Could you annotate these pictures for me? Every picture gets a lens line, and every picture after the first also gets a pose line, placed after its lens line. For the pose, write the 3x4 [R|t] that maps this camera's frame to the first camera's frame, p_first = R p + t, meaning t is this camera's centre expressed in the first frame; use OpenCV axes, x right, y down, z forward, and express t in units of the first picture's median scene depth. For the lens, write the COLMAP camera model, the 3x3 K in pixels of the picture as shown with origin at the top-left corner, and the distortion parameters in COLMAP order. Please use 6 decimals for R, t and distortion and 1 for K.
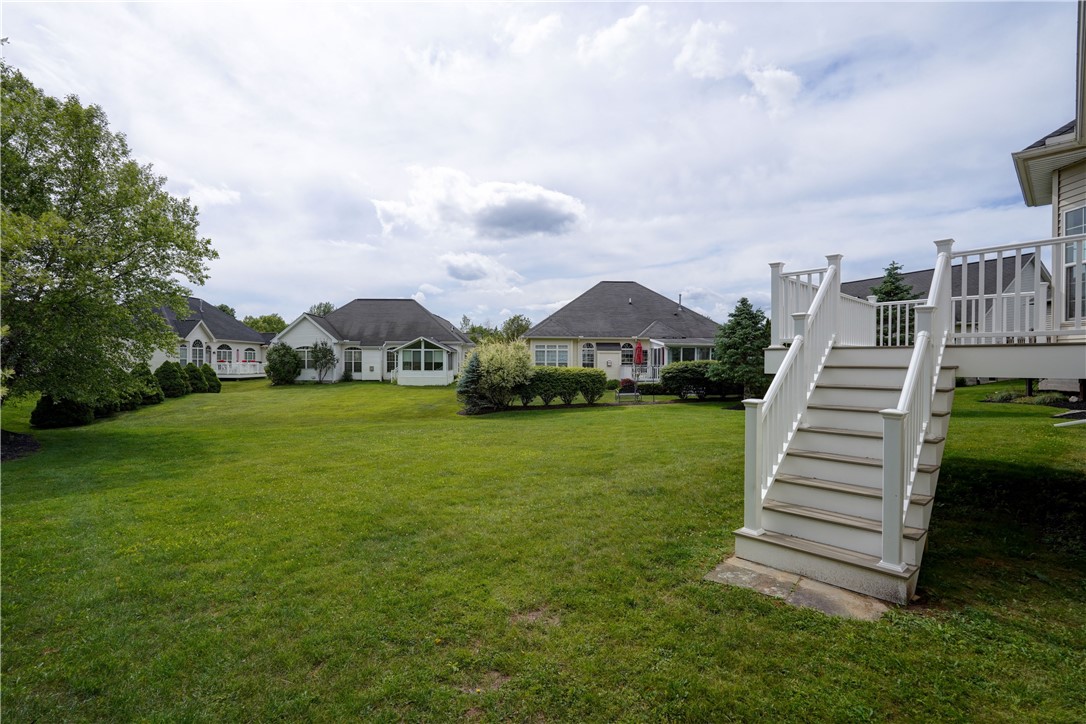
lens RADIAL K [[512.1, 0, 543.0], [0, 512.1, 362.0], [0, 0, 1]] dist [-0.000920, -0.000300]
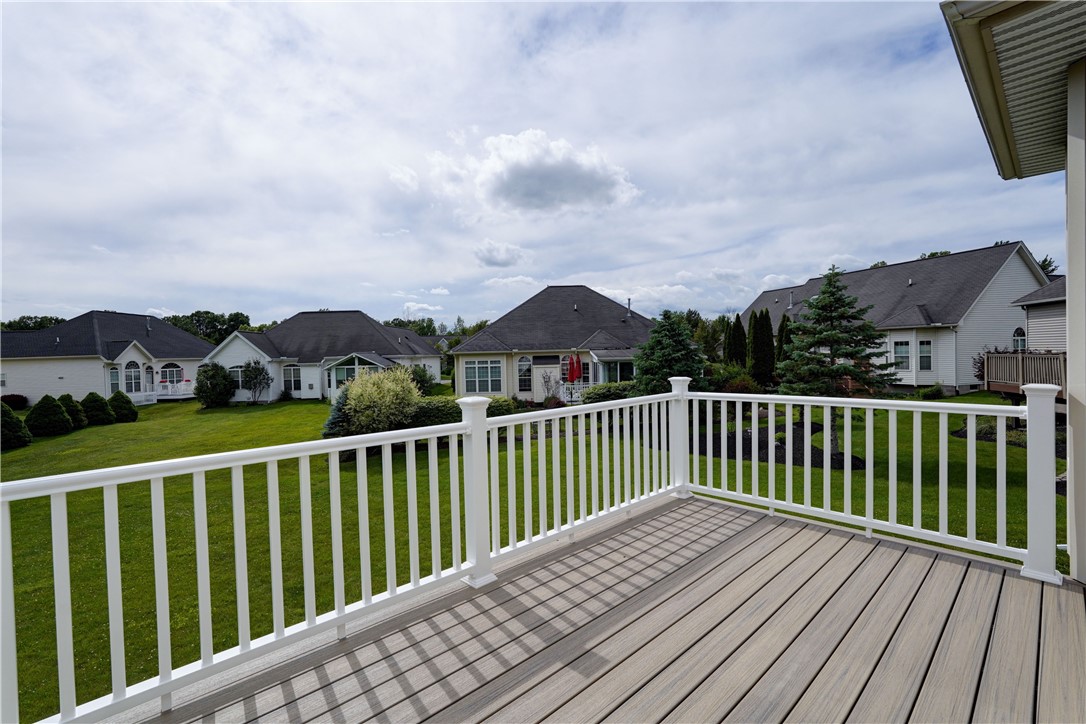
lens RADIAL K [[480.9, 0, 543.0], [0, 480.9, 362.0], [0, 0, 1]] dist [-0.000207, 0.000247]
pose [[0.999337, -0.030926, -0.019237, 0.118609], [0.031253, 0.999368, 0.016951, -0.035362], [0.018700, -0.017541, 0.999671, 0.122904]]
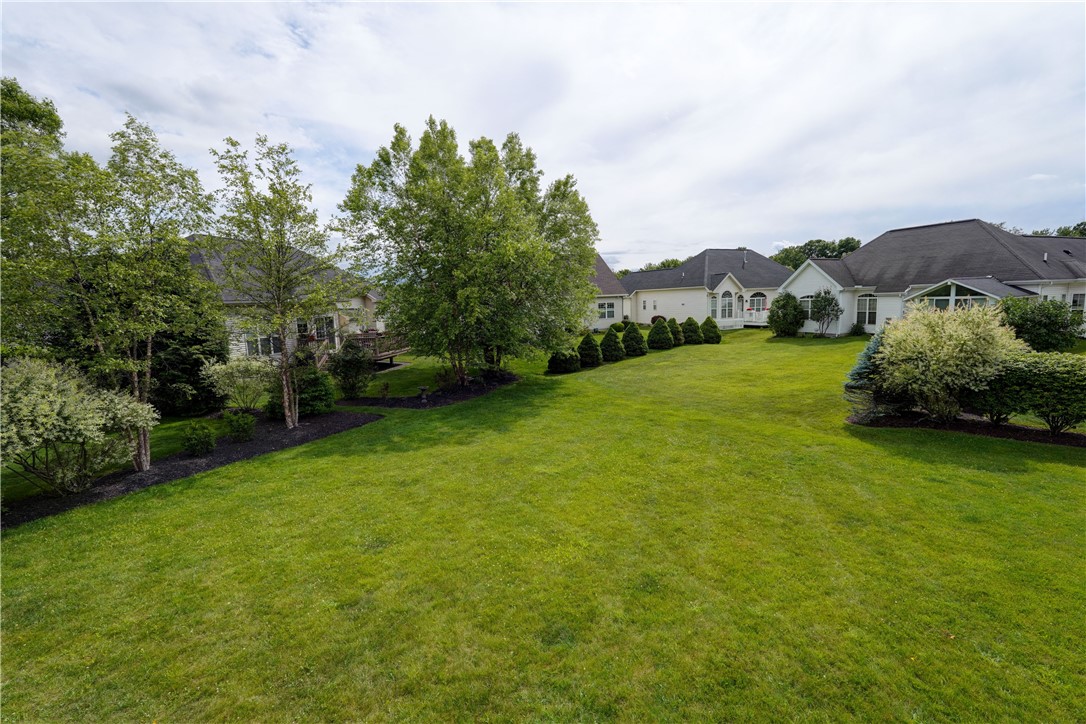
lens RADIAL K [[482.0, 0, 543.0], [0, 482.0, 362.0], [0, 0, 1]] dist [0.000071, 0.000162]
pose [[0.409644, 0.098704, -0.906890, 0.134849], [0.035690, 0.991634, 0.124049, -0.036992], [0.911547, -0.083183, 0.402694, 0.215313]]
